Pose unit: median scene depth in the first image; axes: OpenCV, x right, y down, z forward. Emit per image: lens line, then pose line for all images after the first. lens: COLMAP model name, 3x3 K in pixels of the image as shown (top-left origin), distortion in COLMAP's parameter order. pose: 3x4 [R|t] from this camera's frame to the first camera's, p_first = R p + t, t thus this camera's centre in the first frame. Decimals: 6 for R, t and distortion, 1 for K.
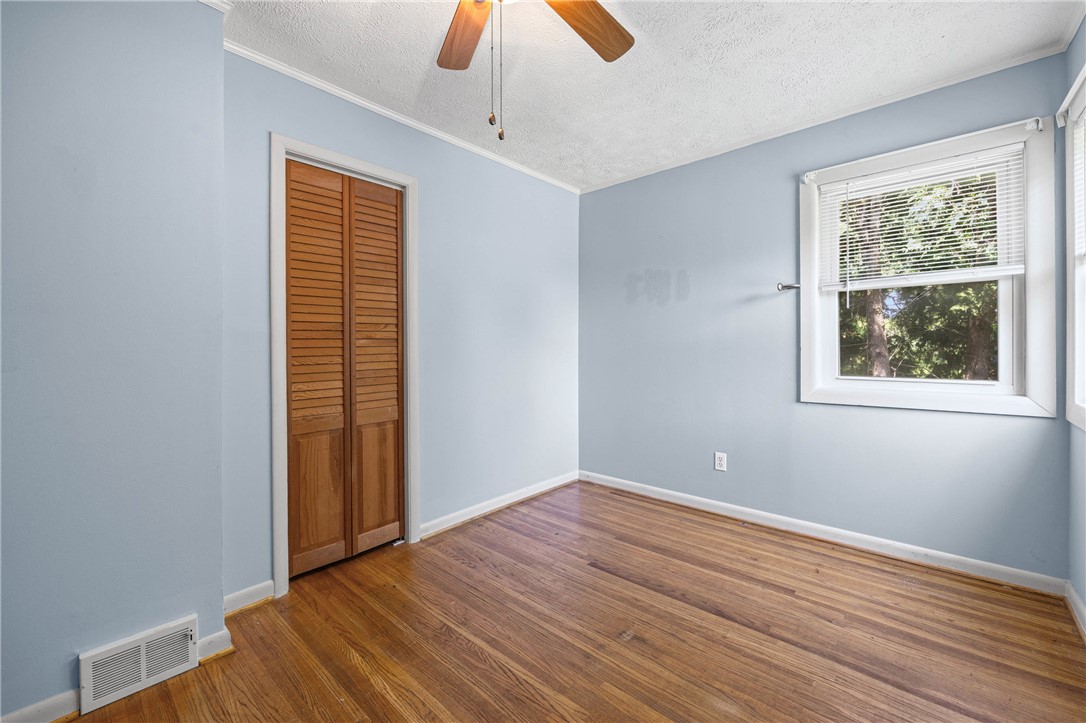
lens RADIAL K [[424.7, 0, 548.7], [0, 424.7, 349.6], [0, 0, 1]] dist [-0.008133, 0.000194]
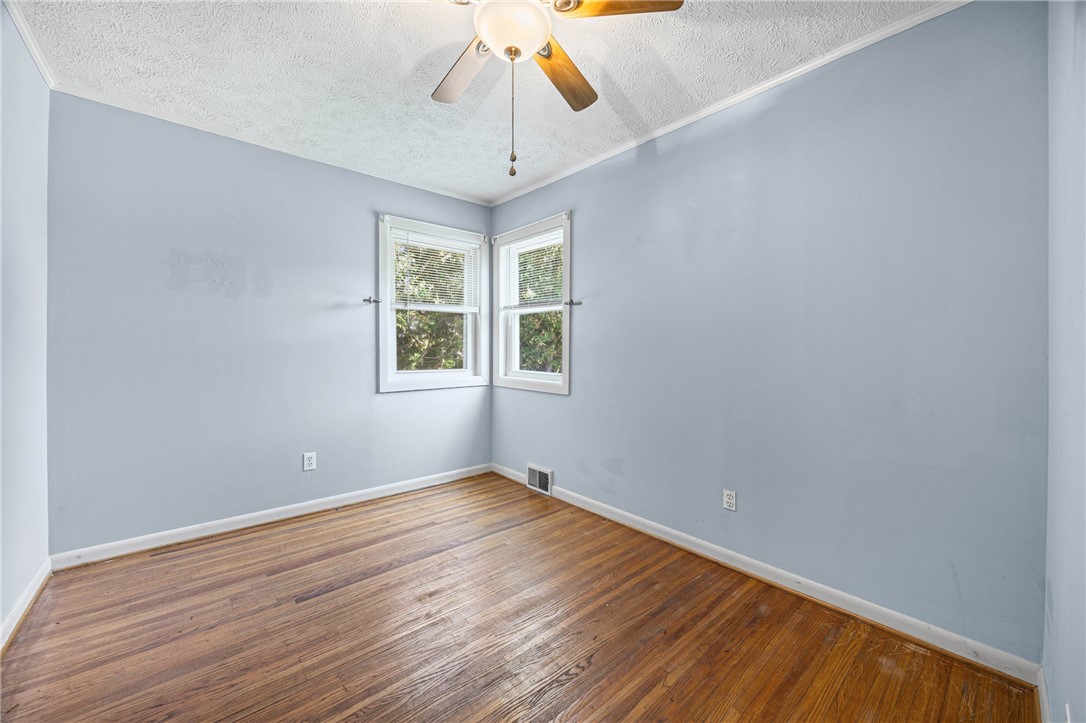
lens RADIAL K [[424.7, 0, 548.7], [0, 424.7, 349.6], [0, 0, 1]] dist [-0.008133, 0.000194]
pose [[0.119620, 0.005126, 0.992807, -0.626054], [0.000579, 0.999986, -0.005233, 0.001558], [-0.992820, 0.001201, 0.119615, 0.357237]]
